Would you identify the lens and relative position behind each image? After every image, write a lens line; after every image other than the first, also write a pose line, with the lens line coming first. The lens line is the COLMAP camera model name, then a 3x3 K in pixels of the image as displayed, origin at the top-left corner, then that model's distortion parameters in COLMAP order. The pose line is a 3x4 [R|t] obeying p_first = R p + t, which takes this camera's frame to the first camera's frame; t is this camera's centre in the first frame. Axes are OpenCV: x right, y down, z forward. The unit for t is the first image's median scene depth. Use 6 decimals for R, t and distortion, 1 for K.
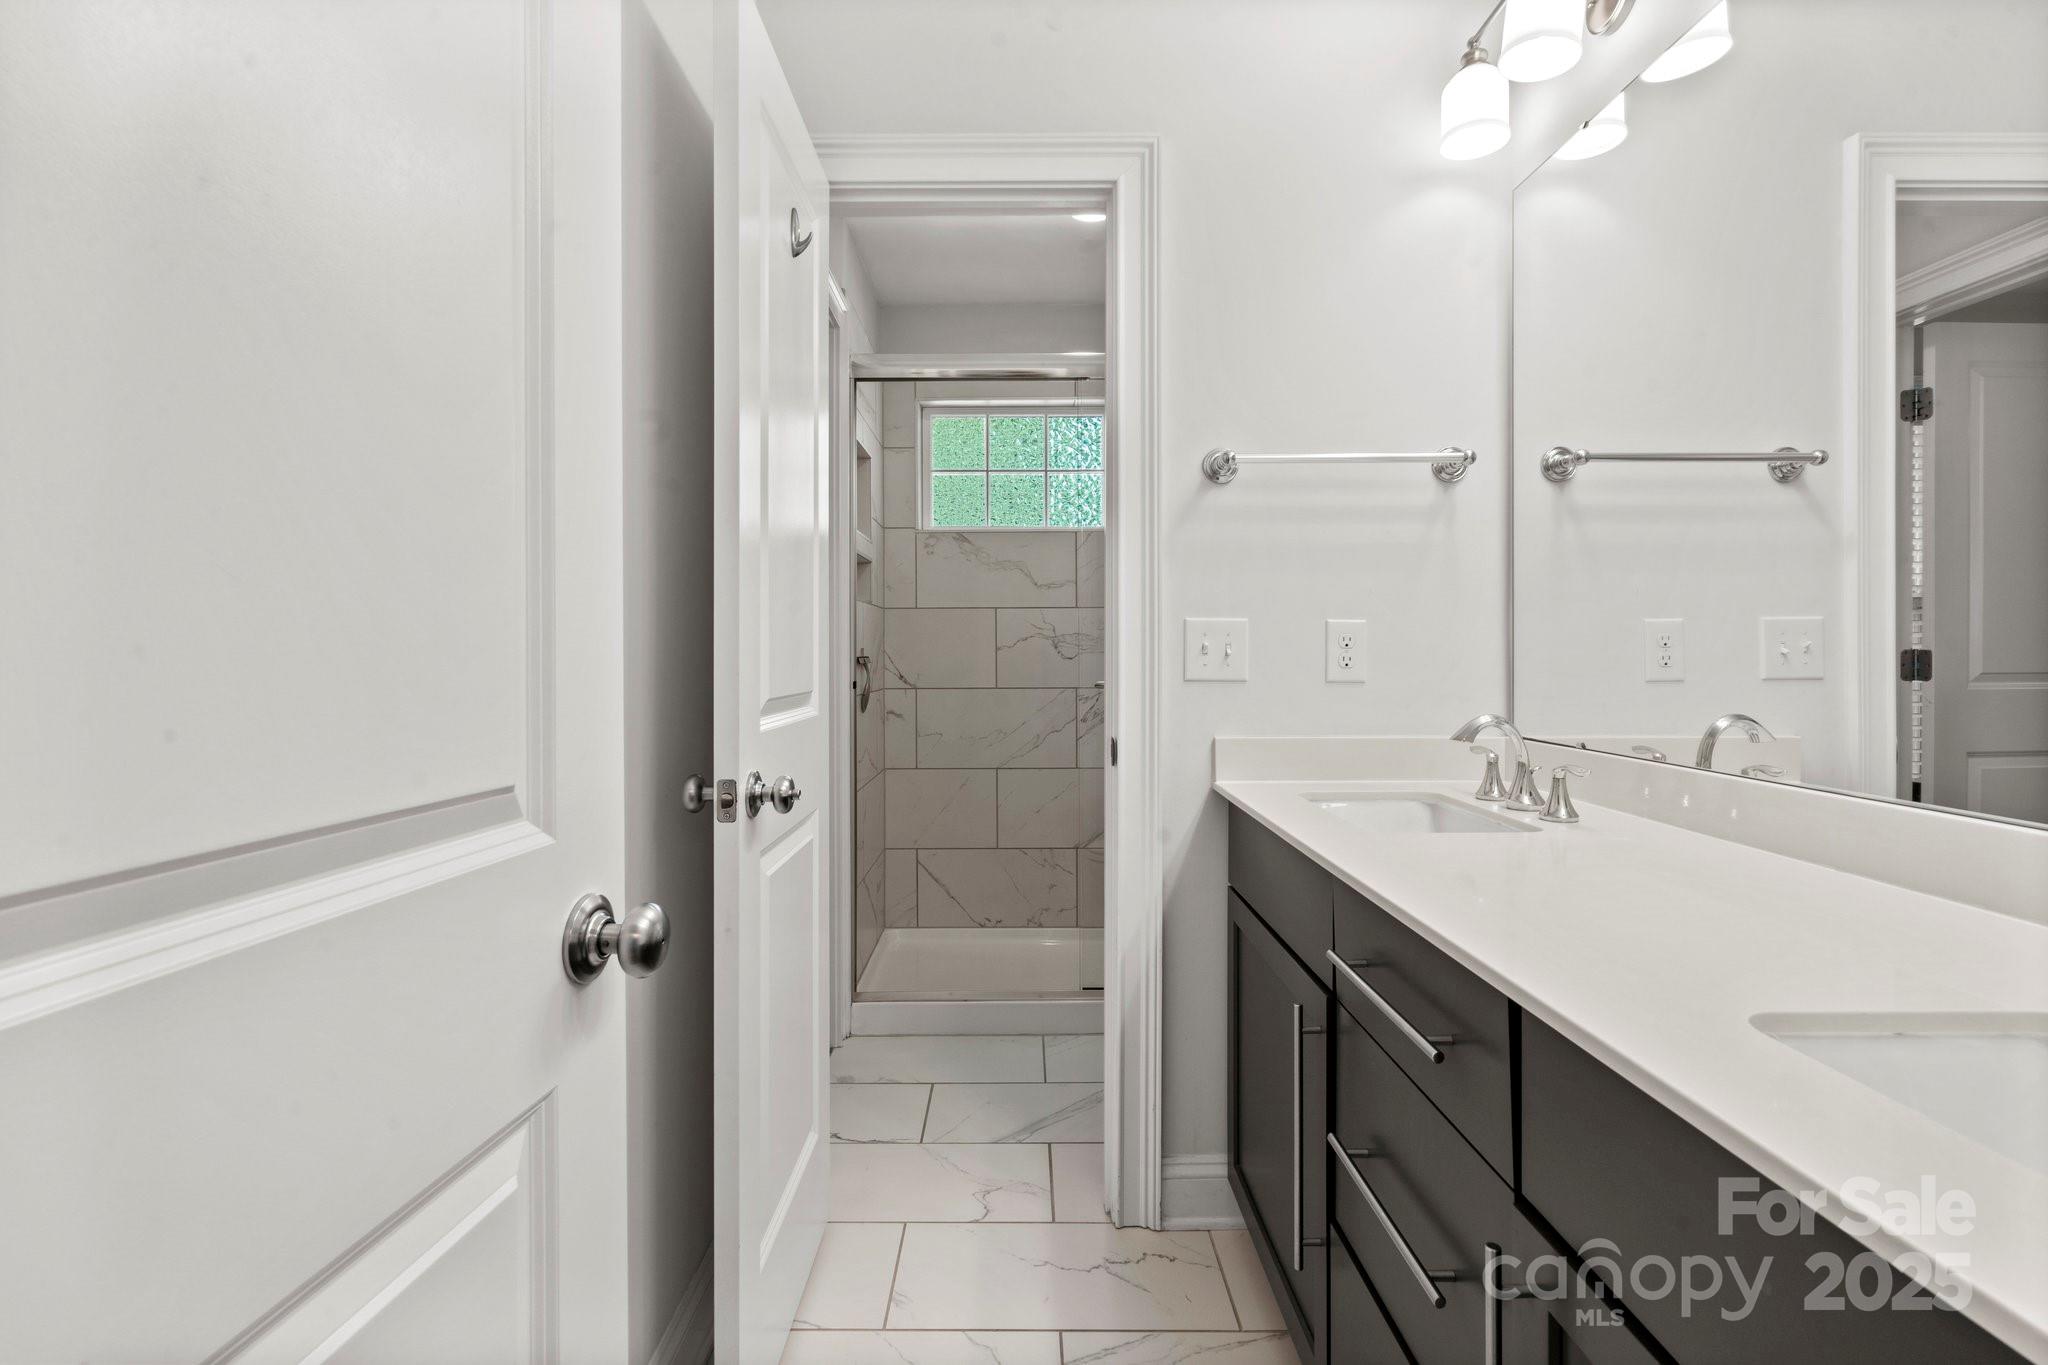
lens RADIAL K [[933.8, 0, 1016.7], [0, 933.8, 695.0], [0, 0, 1]] dist [0.001050, 0.000373]
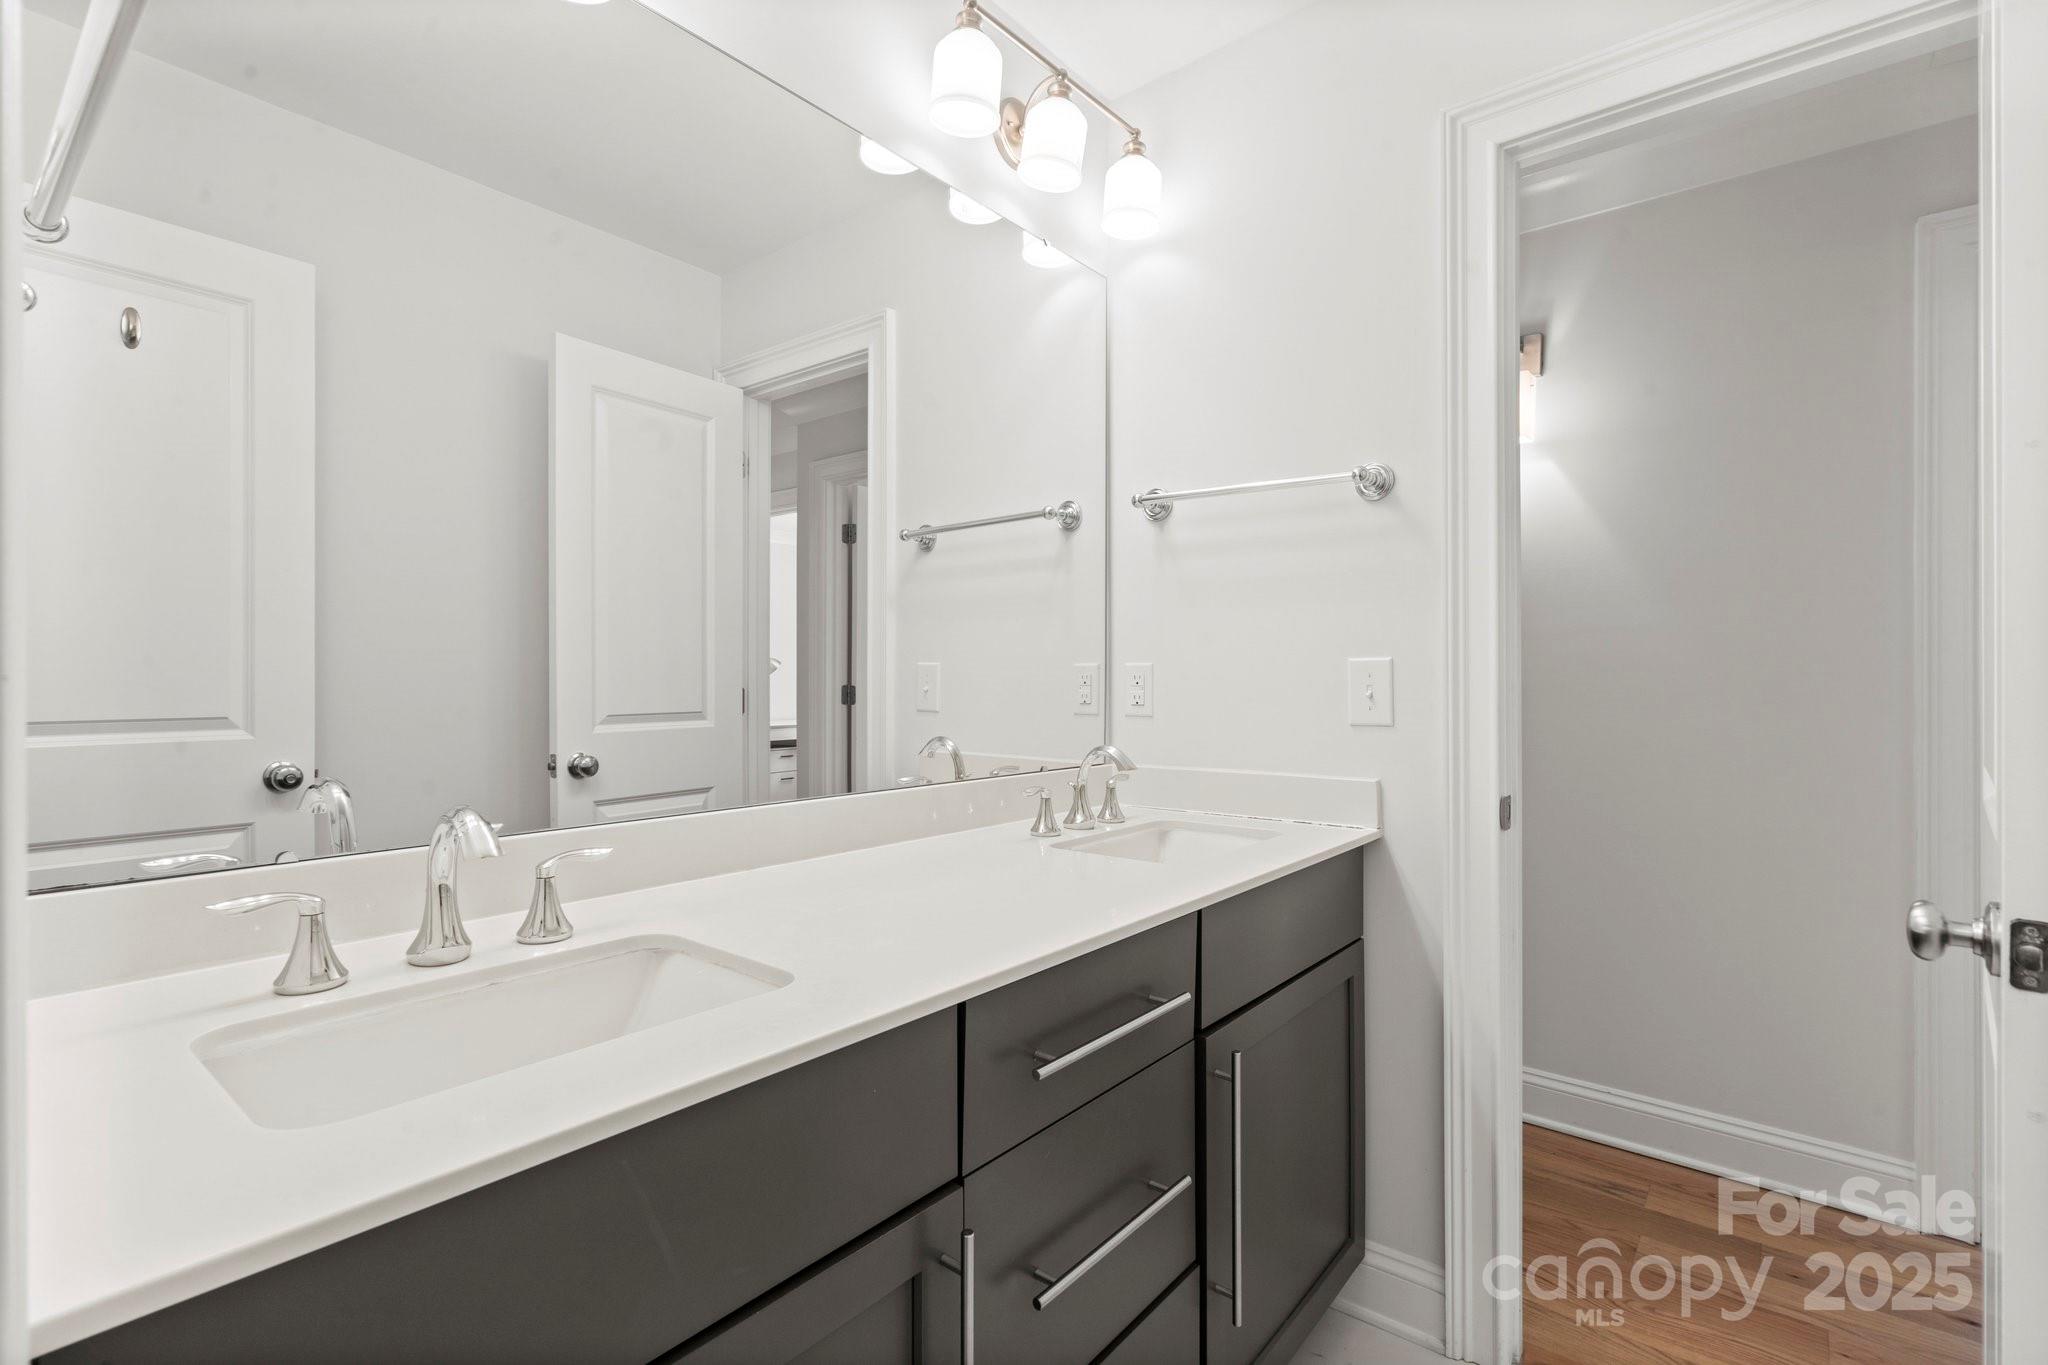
lens RADIAL K [[933.8, 0, 1016.7], [0, 933.8, 695.0], [0, 0, 1]] dist [0.001050, 0.000373]
pose [[0.770485, 0.012732, -0.637331, 1.147477], [-0.025332, 0.999622, -0.010655, -0.022914], [0.636954, 0.024354, 0.770517, 0.113402]]
